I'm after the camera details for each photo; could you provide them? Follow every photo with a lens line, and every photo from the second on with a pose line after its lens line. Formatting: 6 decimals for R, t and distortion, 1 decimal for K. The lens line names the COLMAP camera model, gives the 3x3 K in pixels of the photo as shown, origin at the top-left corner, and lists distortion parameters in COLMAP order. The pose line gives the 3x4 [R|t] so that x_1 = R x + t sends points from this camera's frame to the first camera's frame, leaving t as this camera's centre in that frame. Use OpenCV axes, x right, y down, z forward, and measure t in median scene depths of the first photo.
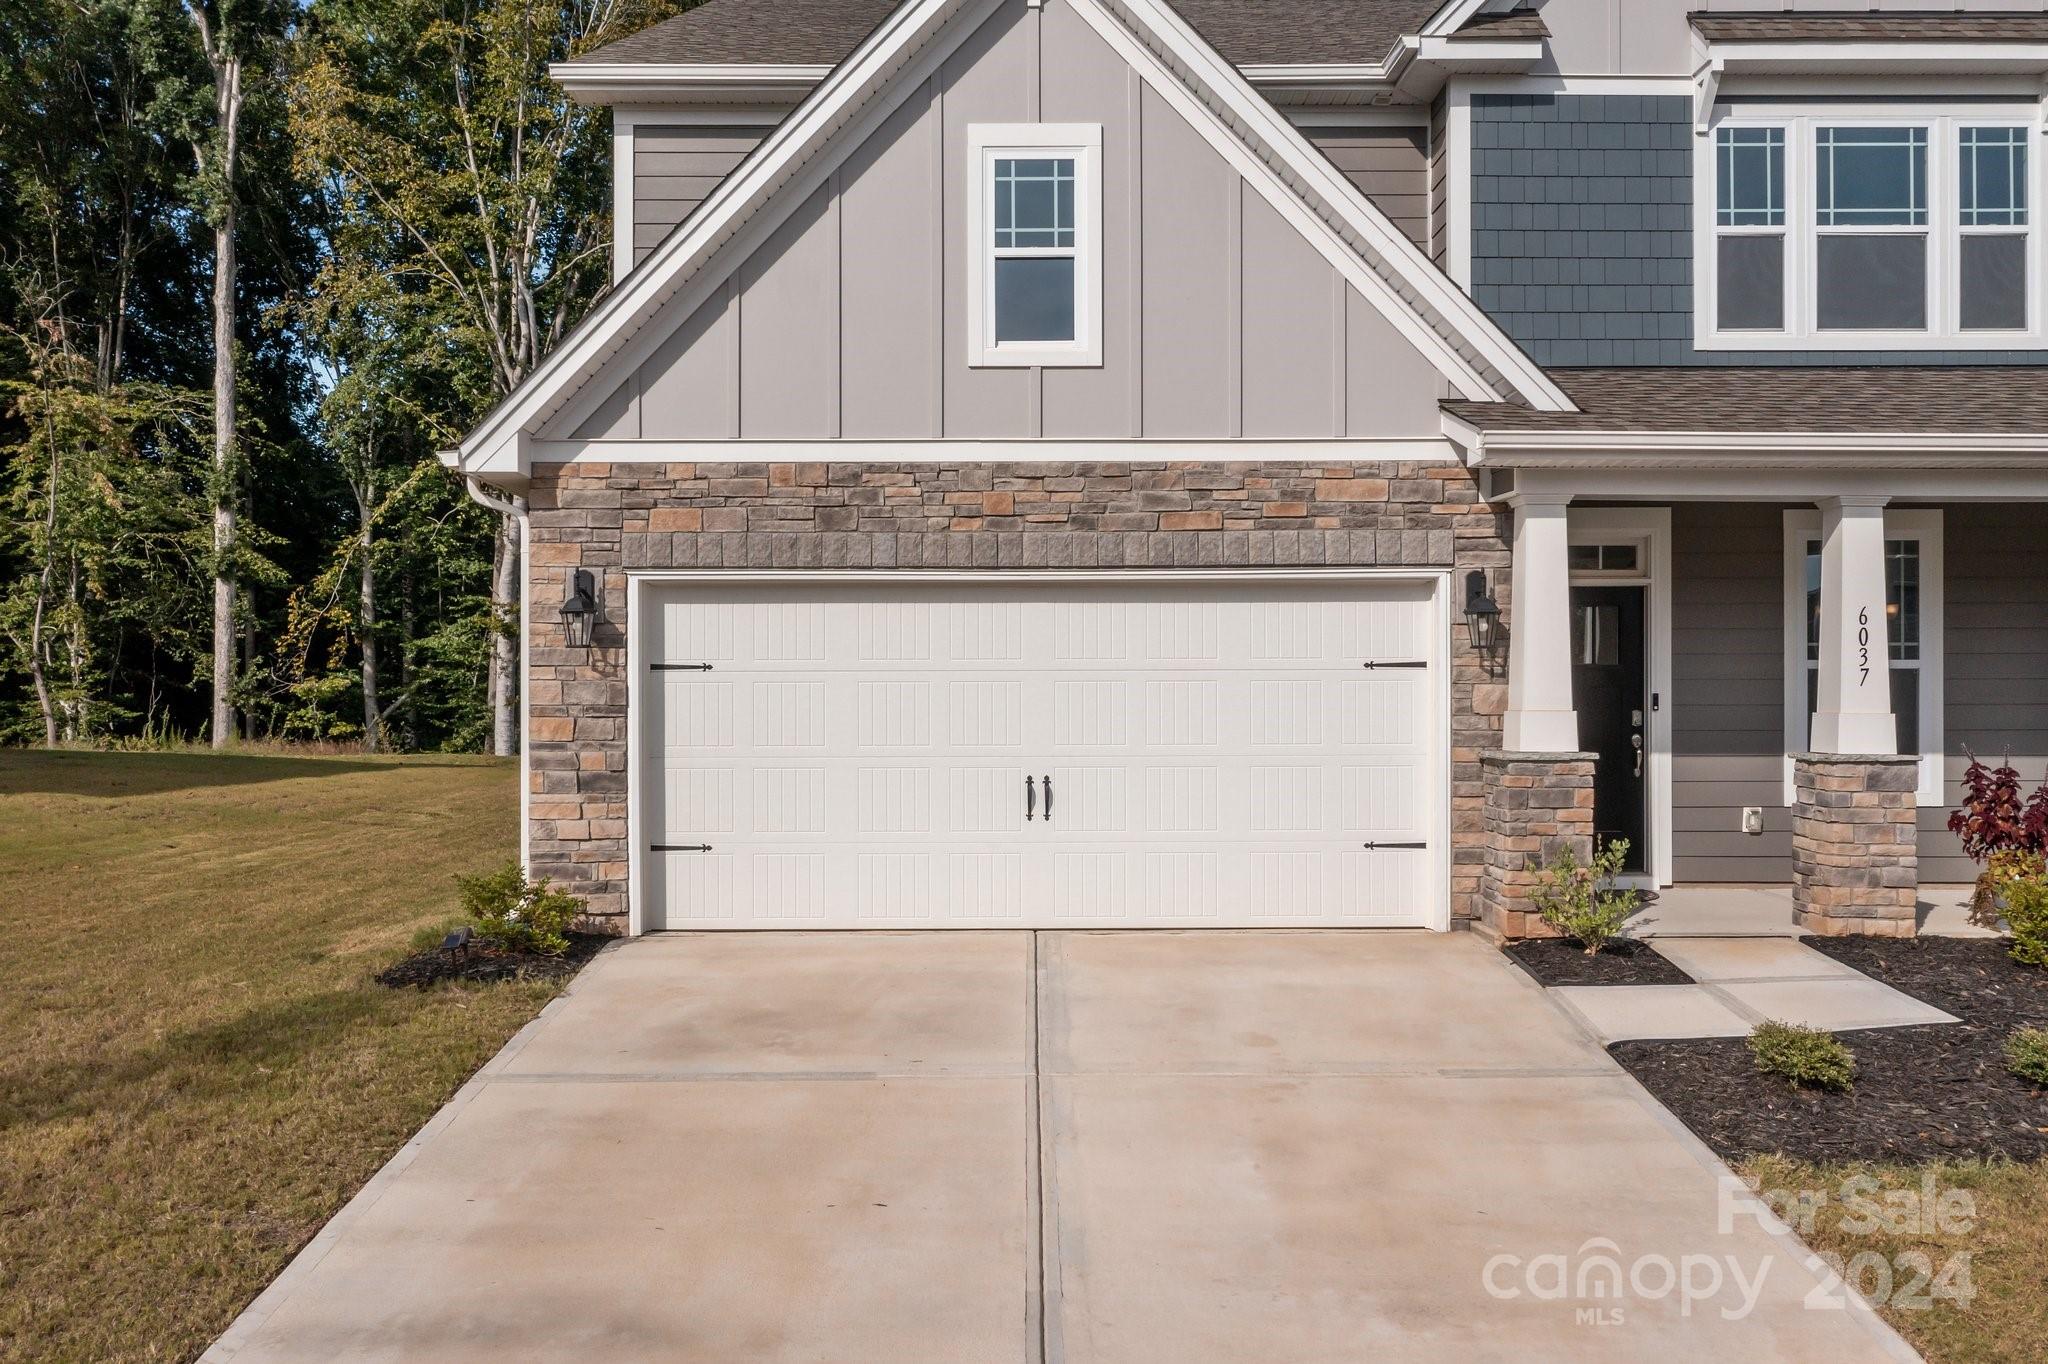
lens RADIAL K [[1650.0, 0, 1022.7], [0, 1650.0, 646.9], [0, 0, 1]] dist [0.004649, 0.003090]
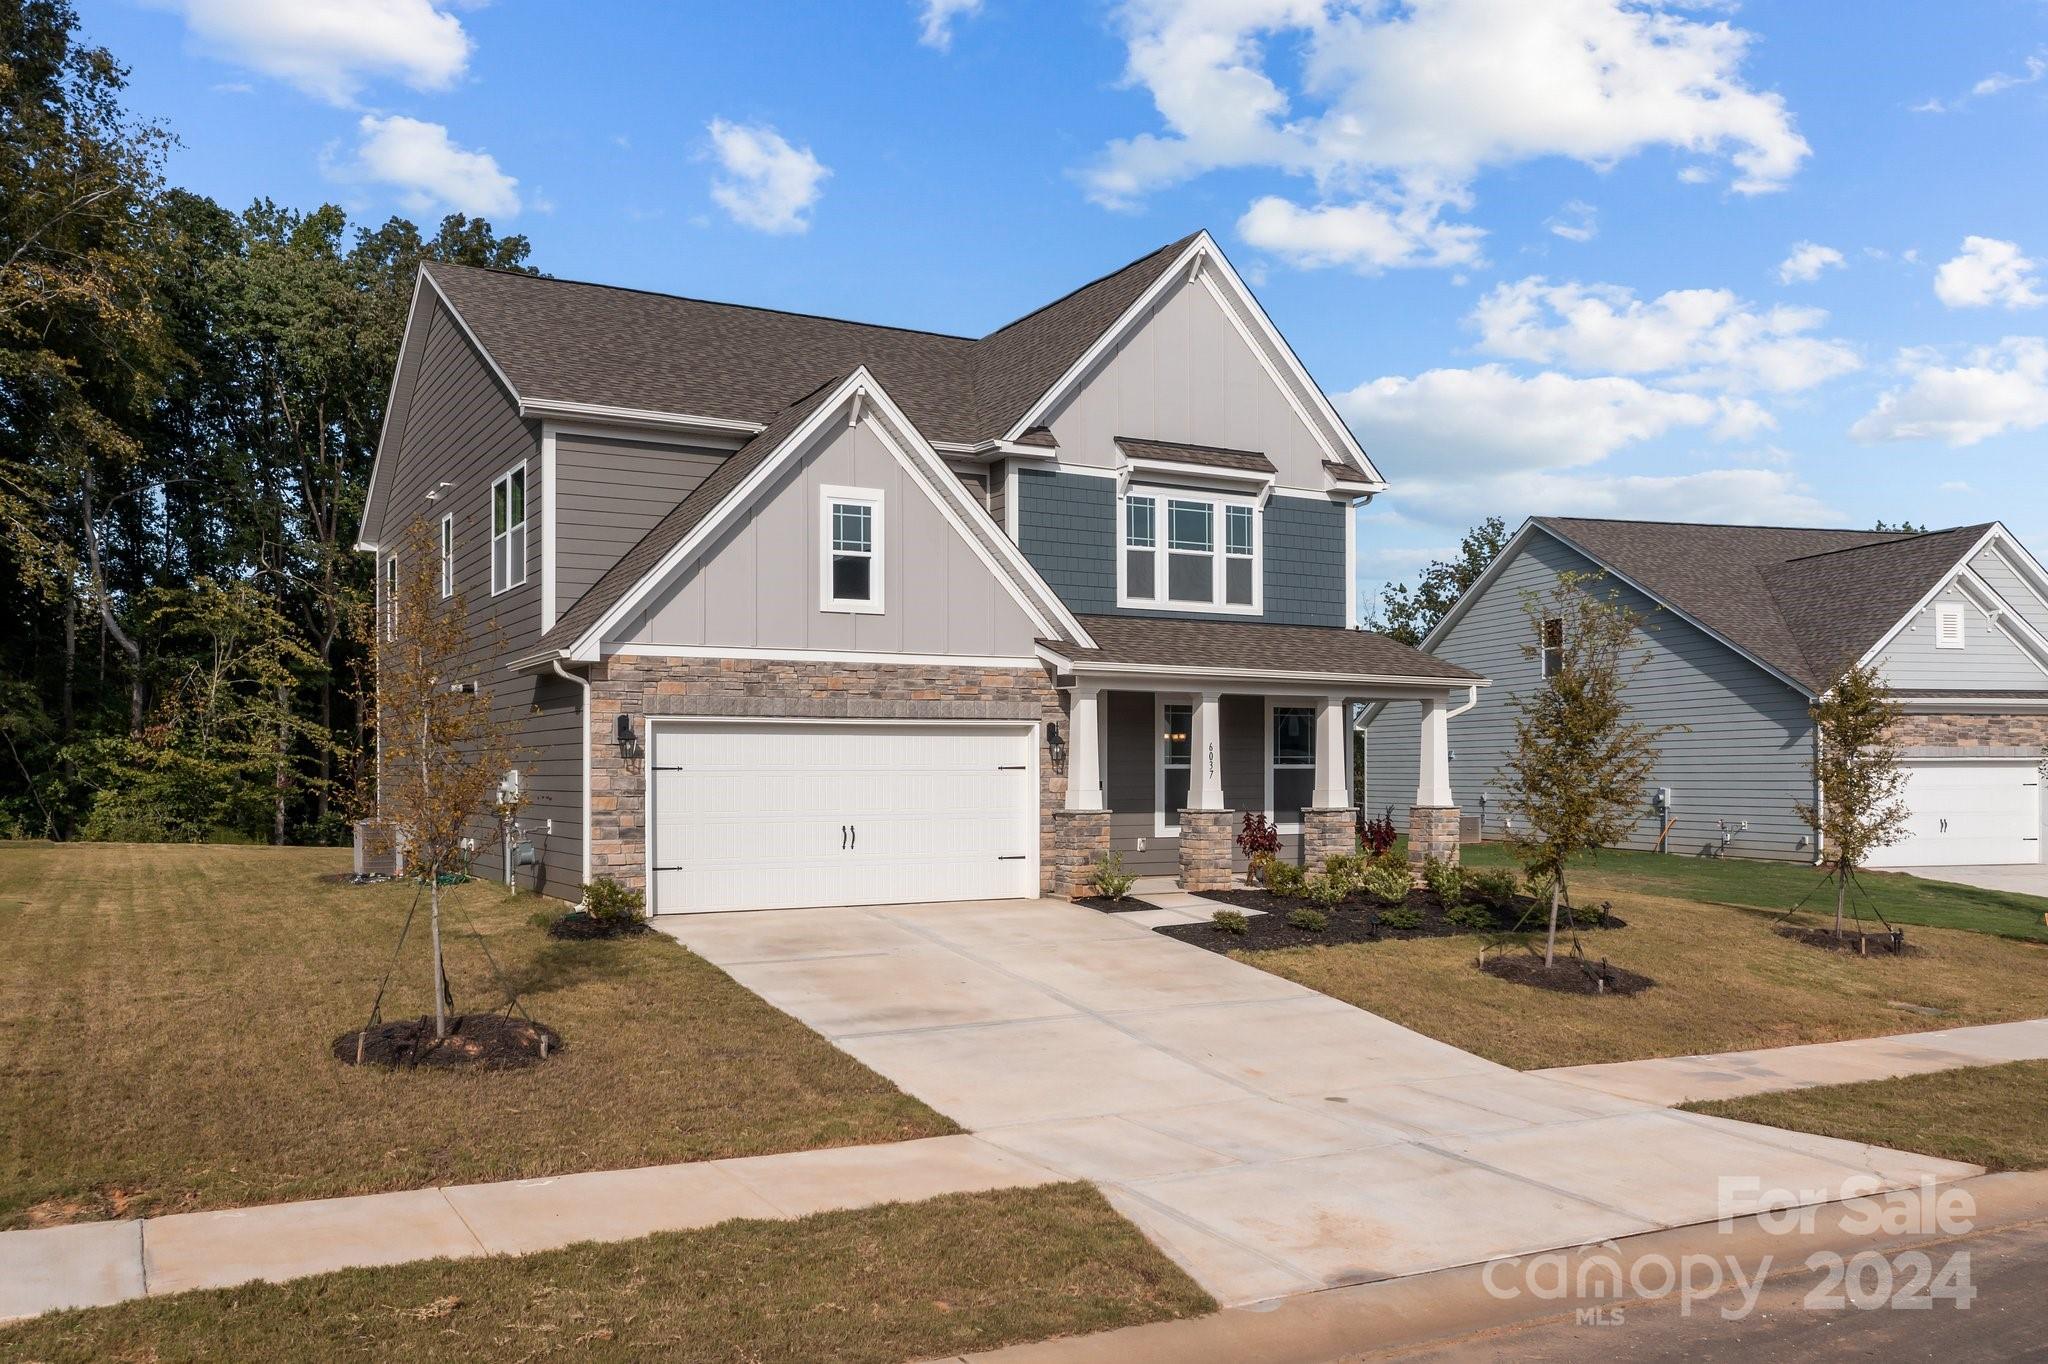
lens RADIAL K [[1650.0, 0, 1022.7], [0, 1650.0, 646.9], [0, 0, 1]] dist [0.004649, 0.003090]
pose [[0.876622, 0.036706, 0.479778, -0.746522], [-0.013869, 0.998599, -0.051058, -0.034569], [-0.480980, 0.038104, 0.875903, -0.789768]]
